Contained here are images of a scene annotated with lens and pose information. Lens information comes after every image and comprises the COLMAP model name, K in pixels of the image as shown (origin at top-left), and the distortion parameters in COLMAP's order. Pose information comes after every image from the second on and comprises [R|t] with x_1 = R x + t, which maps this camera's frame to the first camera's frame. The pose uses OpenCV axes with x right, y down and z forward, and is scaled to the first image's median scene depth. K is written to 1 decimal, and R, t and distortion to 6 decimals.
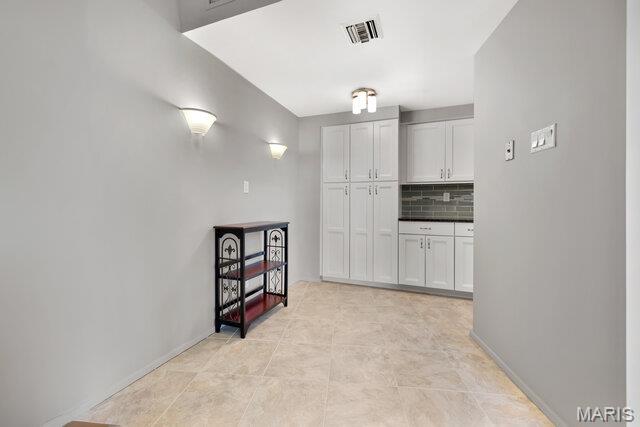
lens RADIAL K [[257.1, 0, 323.5], [0, 257.1, 208.6], [0, 0, 1]] dist [0.008610, -0.000057]
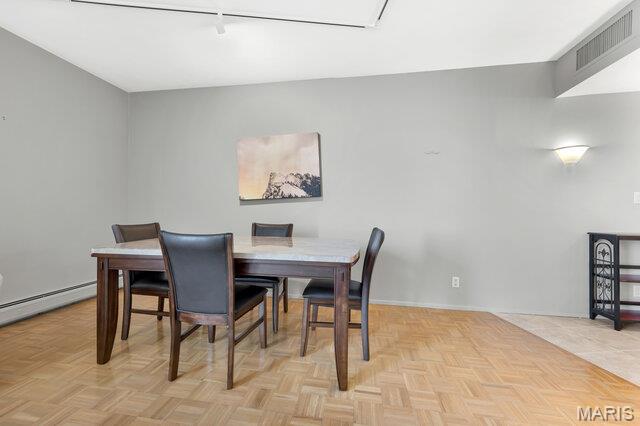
lens RADIAL K [[257.1, 0, 320.4], [0, 257.1, 212.0], [0, 0, 1]] dist [0.008610, -0.000057]
pose [[0.221739, -0.002870, -0.975102, 0.515109], [-0.012628, 0.999903, -0.005815, -0.005581], [0.975024, 0.013603, 0.221682, -0.544069]]
